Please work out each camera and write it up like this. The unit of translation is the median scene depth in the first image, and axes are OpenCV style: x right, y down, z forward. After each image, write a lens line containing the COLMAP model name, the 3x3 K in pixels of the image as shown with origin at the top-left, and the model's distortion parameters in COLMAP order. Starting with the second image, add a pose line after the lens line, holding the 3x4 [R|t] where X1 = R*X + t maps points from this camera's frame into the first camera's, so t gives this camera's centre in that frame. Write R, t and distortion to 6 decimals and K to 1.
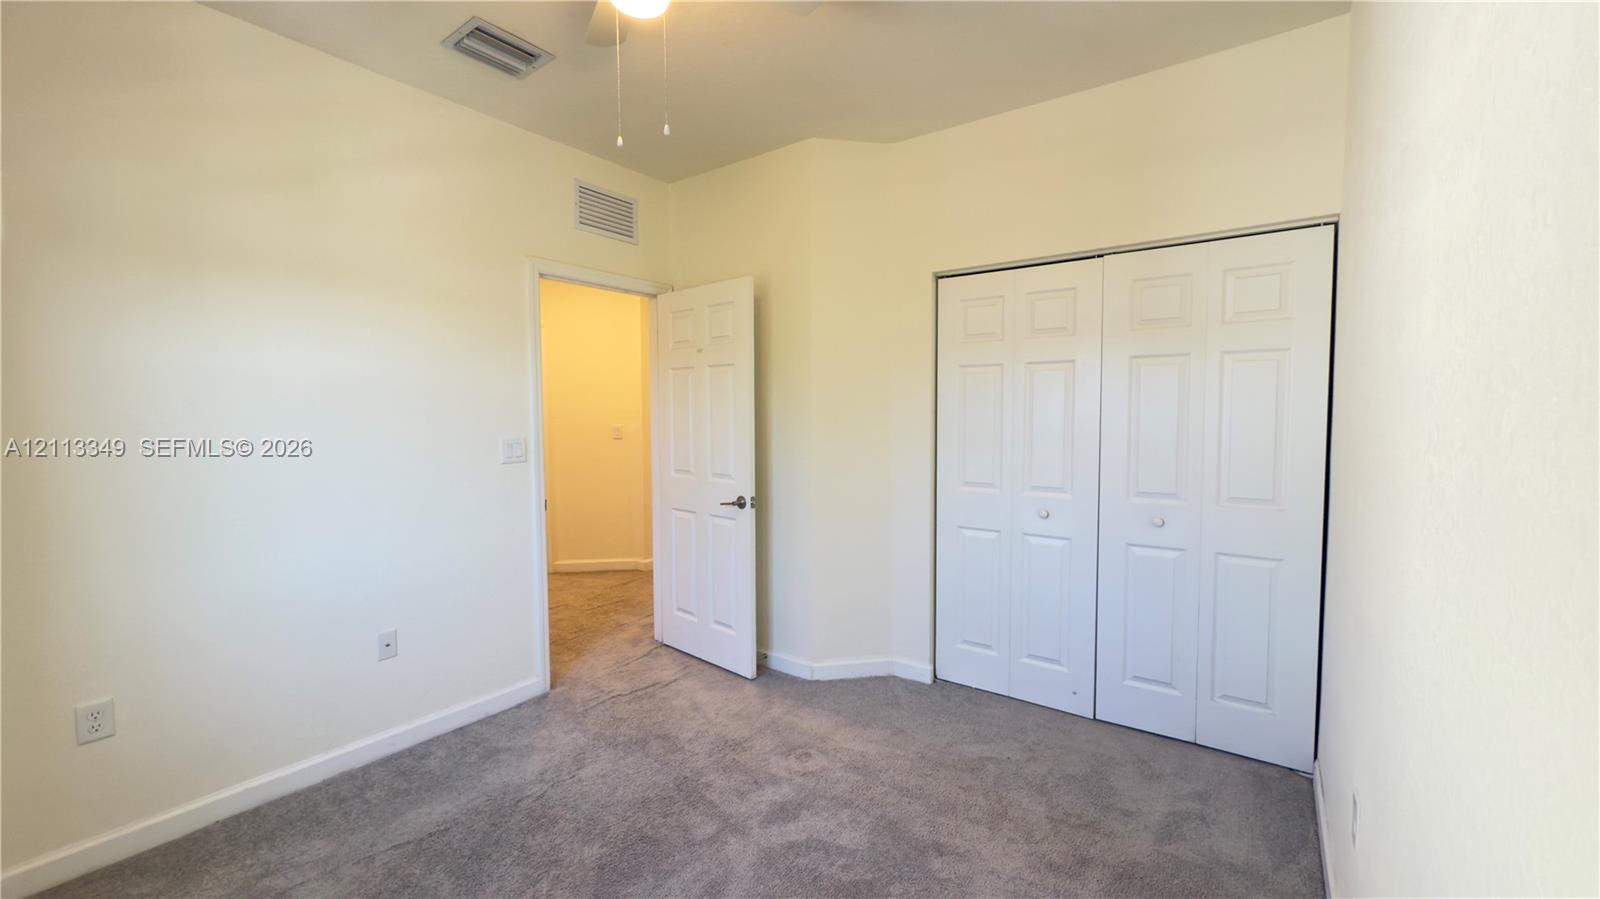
lens RADIAL K [[640.9, 0, 808.5], [0, 640.9, 444.3], [0, 0, 1]] dist [0.000520, -0.000069]
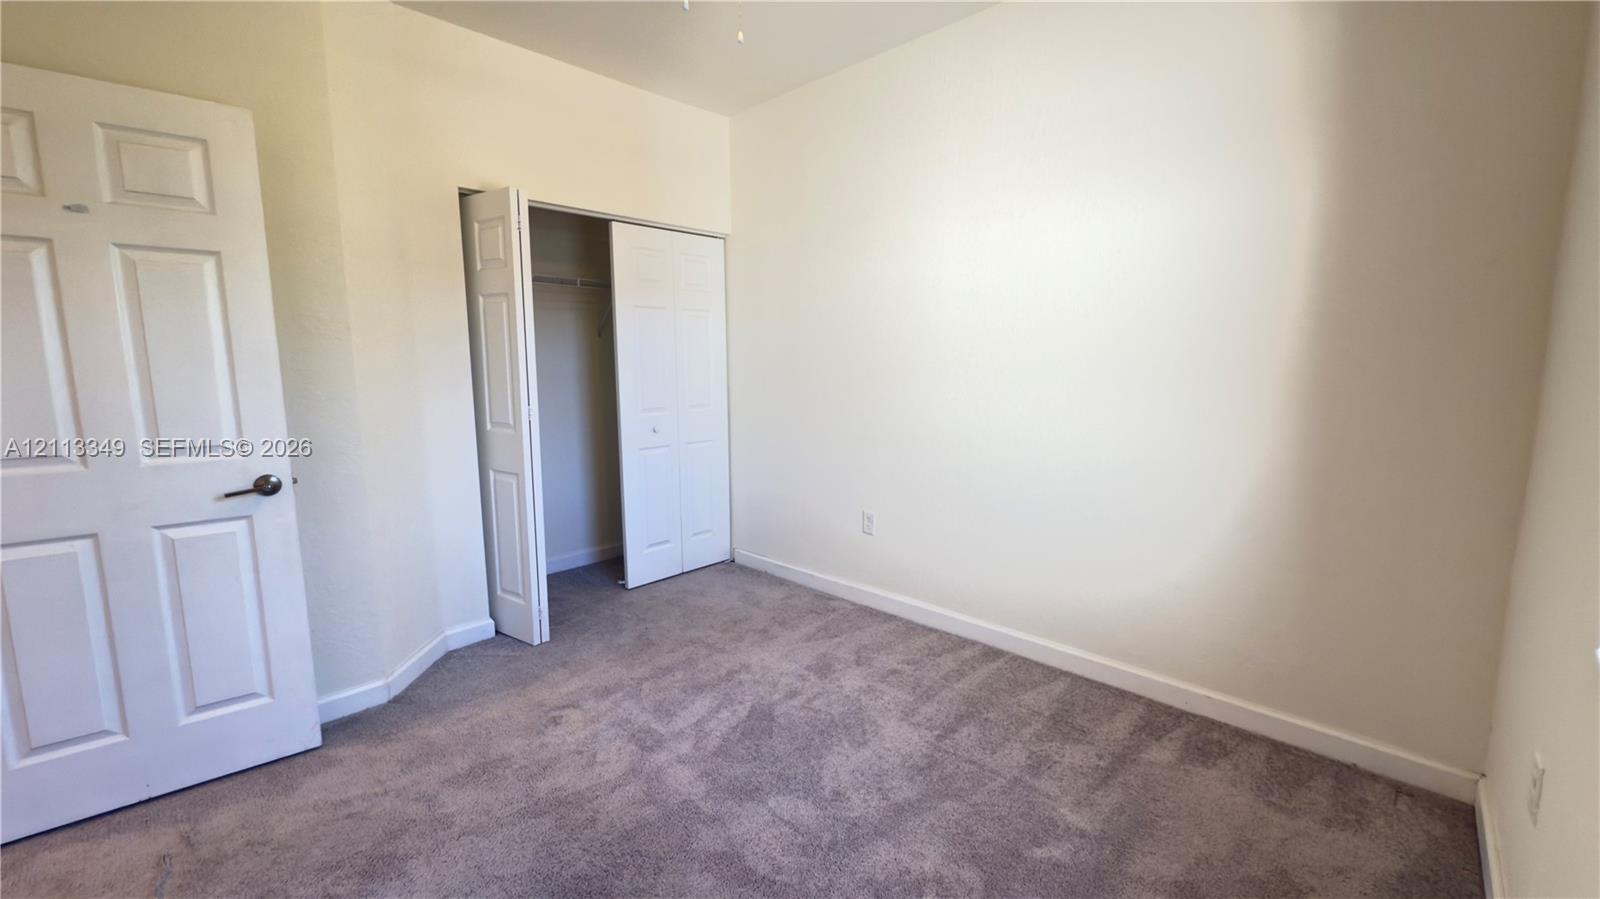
lens RADIAL K [[640.9, 0, 808.5], [0, 640.9, 444.3], [0, 0, 1]] dist [0.000520, -0.000069]
pose [[0.127073, -0.124247, 0.984081, -0.700952], [0.053318, 0.991545, 0.118304, 0.006655], [-0.990459, 0.037436, 0.132623, 0.440125]]
